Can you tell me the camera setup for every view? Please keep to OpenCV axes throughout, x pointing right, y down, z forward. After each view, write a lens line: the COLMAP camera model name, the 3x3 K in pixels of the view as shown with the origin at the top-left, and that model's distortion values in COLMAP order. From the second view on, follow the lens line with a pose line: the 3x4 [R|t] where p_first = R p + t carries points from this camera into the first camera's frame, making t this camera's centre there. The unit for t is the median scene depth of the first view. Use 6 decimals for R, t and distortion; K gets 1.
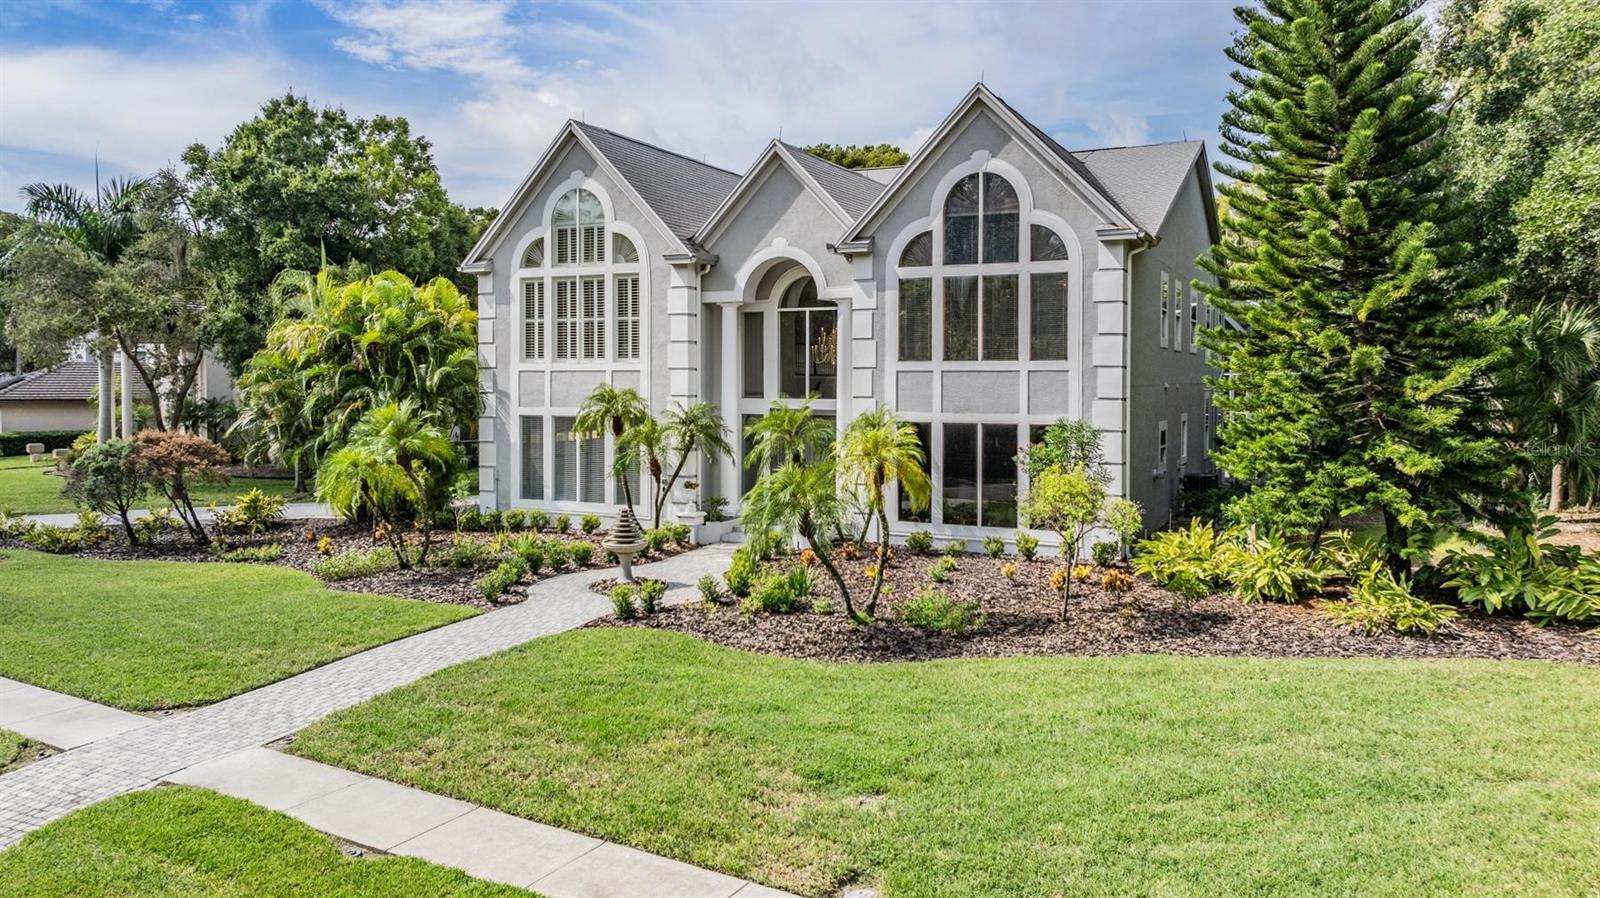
lens RADIAL K [[1152.0, 0, 790.4], [0, 1152.0, 412.9], [0, 0, 1]] dist [-0.016407, 0.008358]
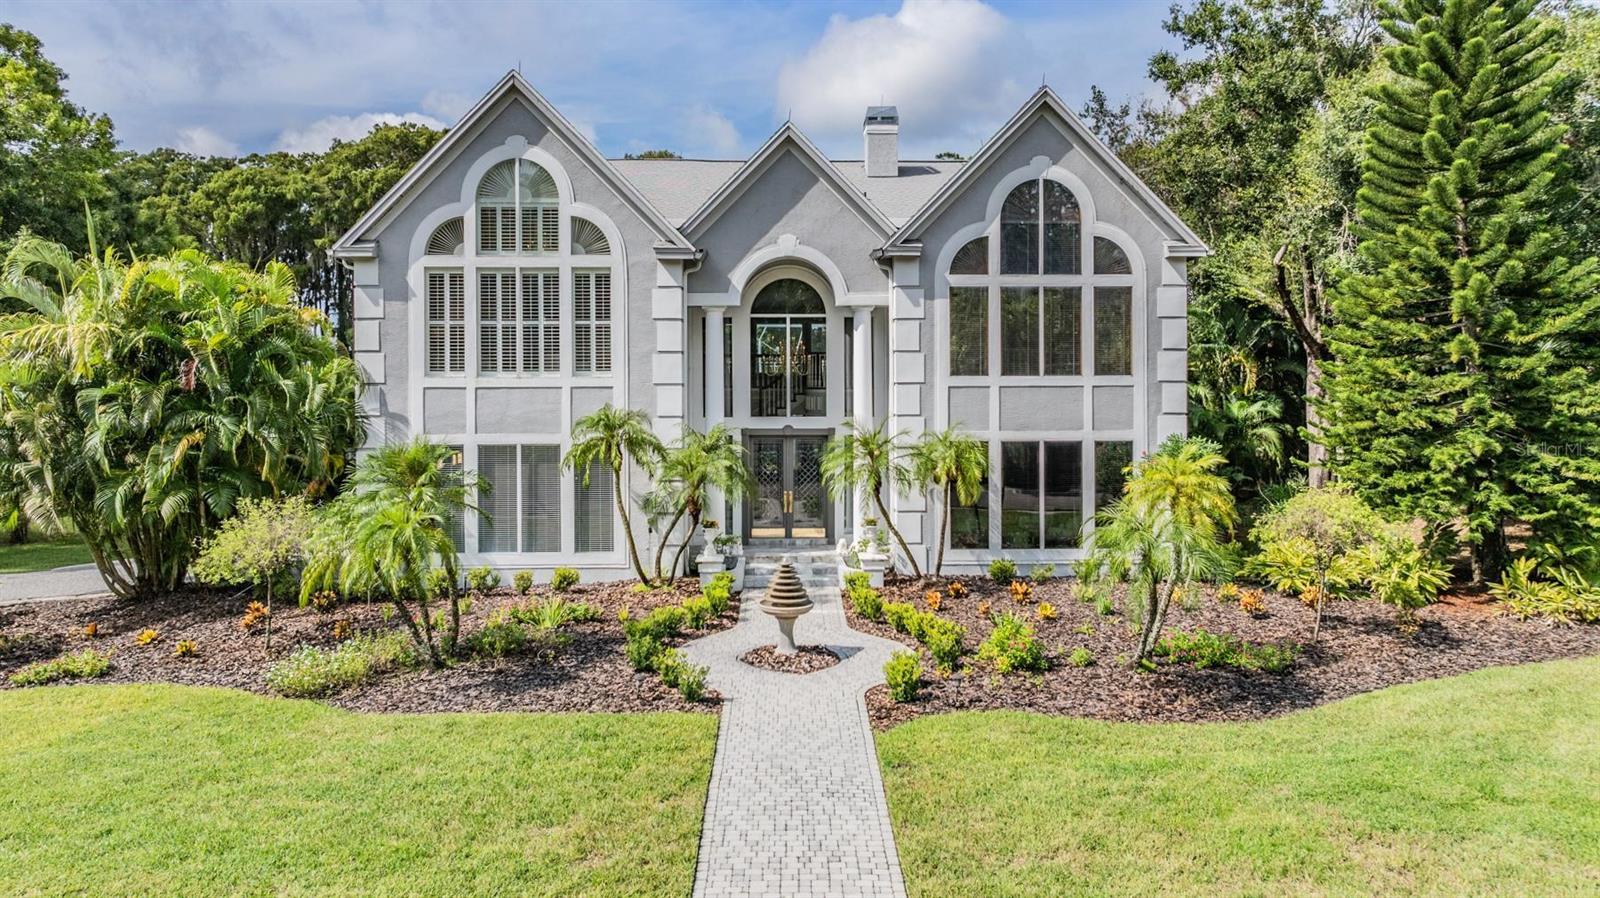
lens RADIAL K [[1152.0, 0, 794.7], [0, 1152.0, 392.5], [0, 0, 1]] dist [-0.016407, 0.008358]
pose [[0.883798, -0.012663, 0.467698, -0.416746], [0.018786, 0.999788, -0.008431, -0.024476], [-0.467492, 0.016238, 0.883848, 0.226558]]
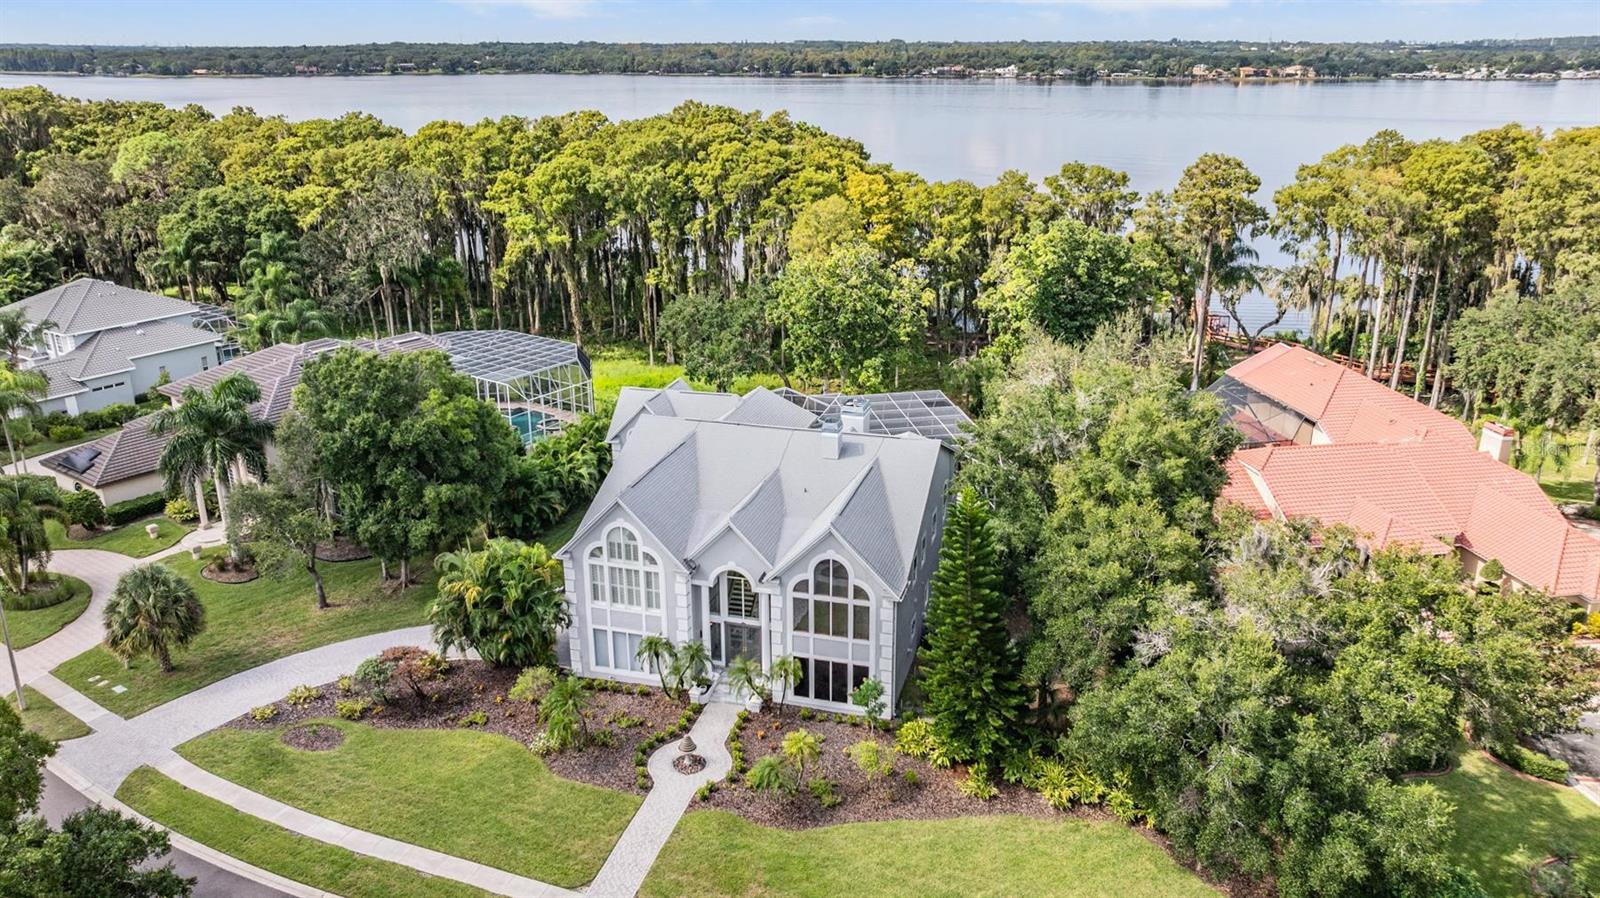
lens RADIAL K [[1152.0, 0, 786.6], [0, 1152.0, 442.1], [0, 0, 1]] dist [-0.016407, 0.008358]
pose [[0.983085, -0.069439, 0.169478, -0.245241], [0.015492, 0.953553, 0.300828, -0.969882], [-0.182495, -0.293113, 0.938499, -0.874387]]
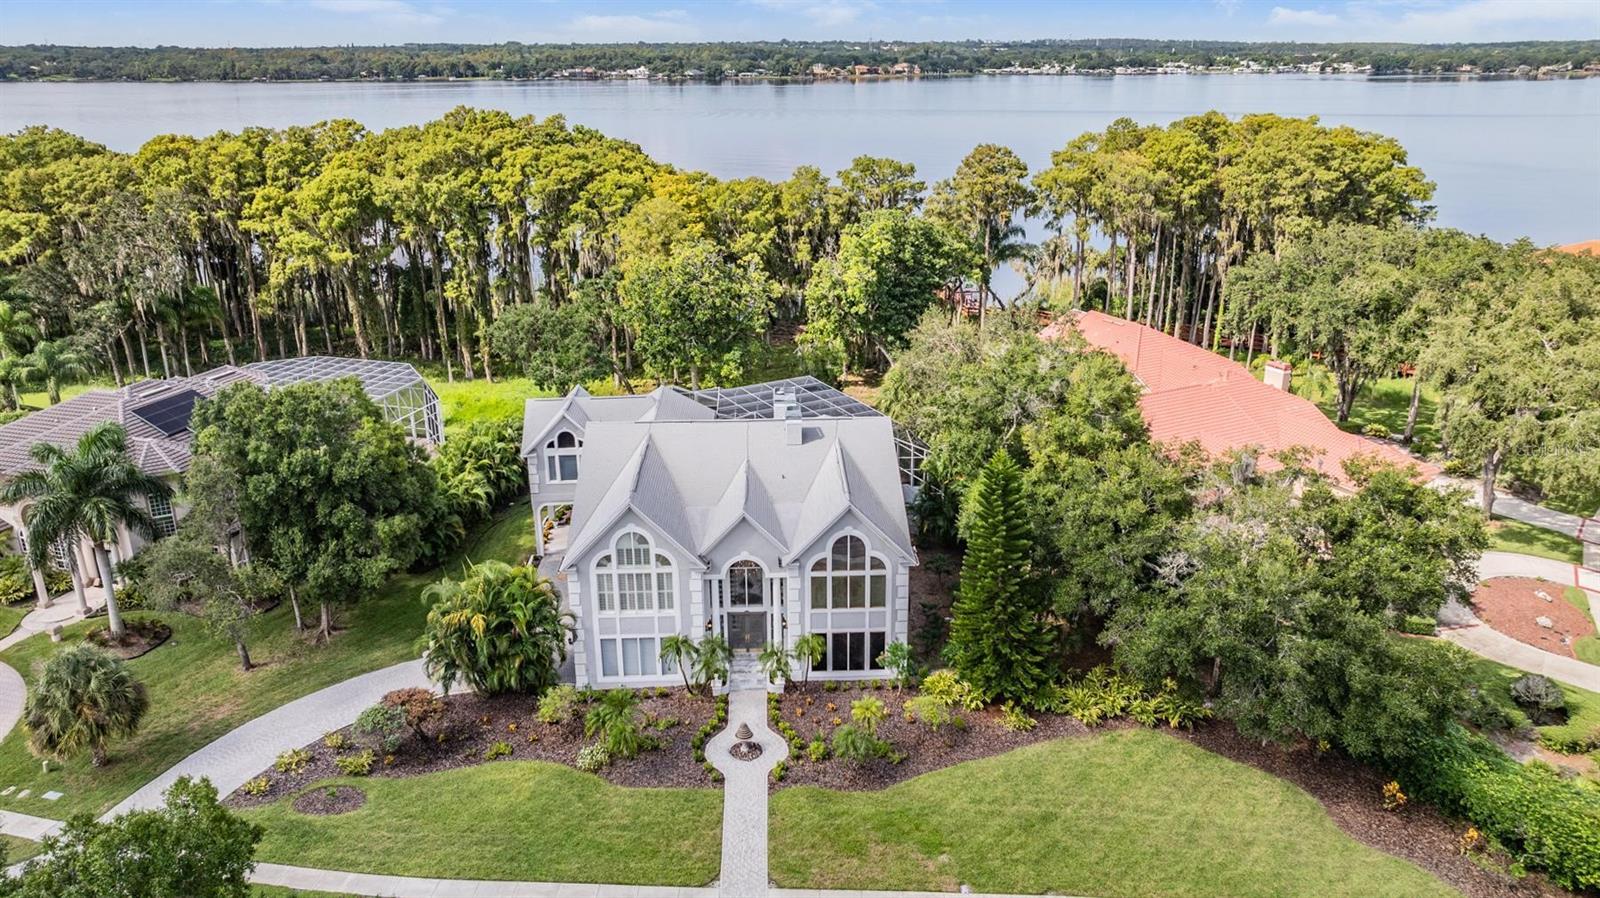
lens RADIAL K [[1152.0, 0, 788.2], [0, 1152.0, 437.8], [0, 0, 1]] dist [-0.016407, 0.008358]
pose [[0.877940, -0.167458, 0.448529, -0.846794], [0.026997, 0.952661, 0.302833, -0.984076], [-0.478008, -0.253761, 0.840901, -0.748820]]
